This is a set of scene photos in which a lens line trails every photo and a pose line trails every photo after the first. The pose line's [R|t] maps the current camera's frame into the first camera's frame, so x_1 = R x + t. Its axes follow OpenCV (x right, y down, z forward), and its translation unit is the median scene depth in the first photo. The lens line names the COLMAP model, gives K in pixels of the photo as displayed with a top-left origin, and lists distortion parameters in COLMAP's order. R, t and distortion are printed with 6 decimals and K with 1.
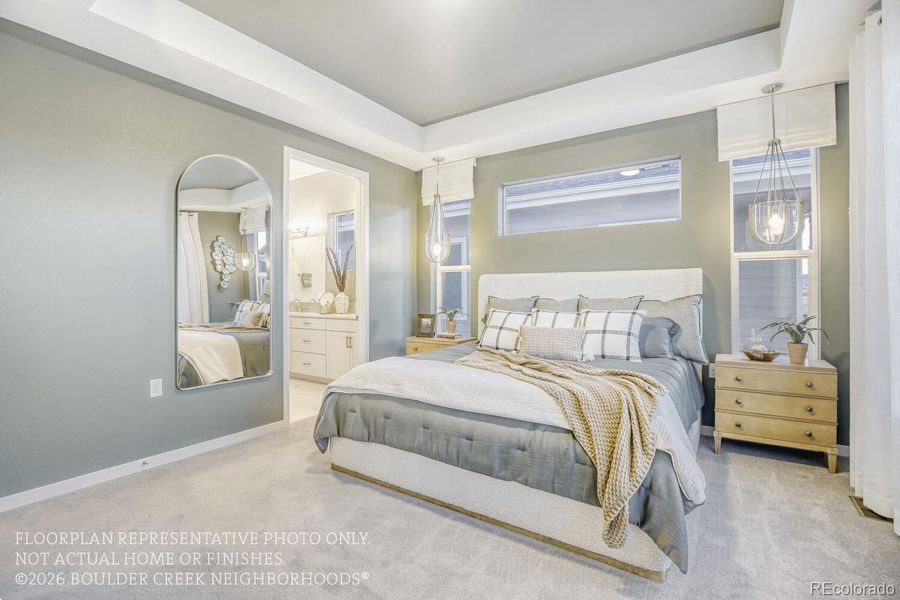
lens RADIAL K [[427.3, 0, 448.7], [0, 427.3, 289.7], [0, 0, 1]] dist [-0.013873, 0.000005]
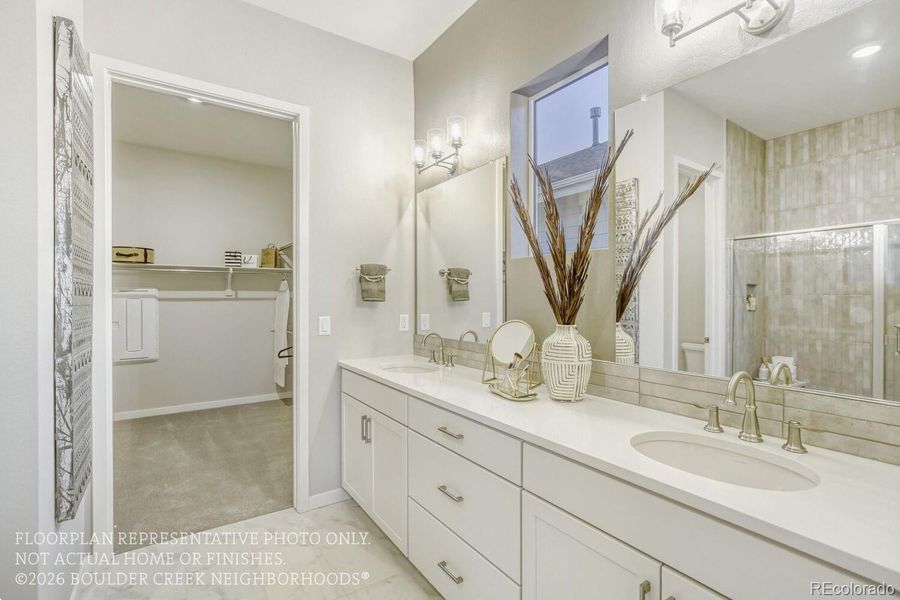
lens RADIAL K [[419.0, 0, 450.0], [0, 419.0, 300.0], [0, 0, 1]] dist [-0.014702, 0.000018]
pose [[0.933086, 0.005924, -0.359604, -0.215791], [-0.001273, 0.999912, 0.013171, -0.013923], [0.359651, -0.011832, 0.933012, 0.689464]]
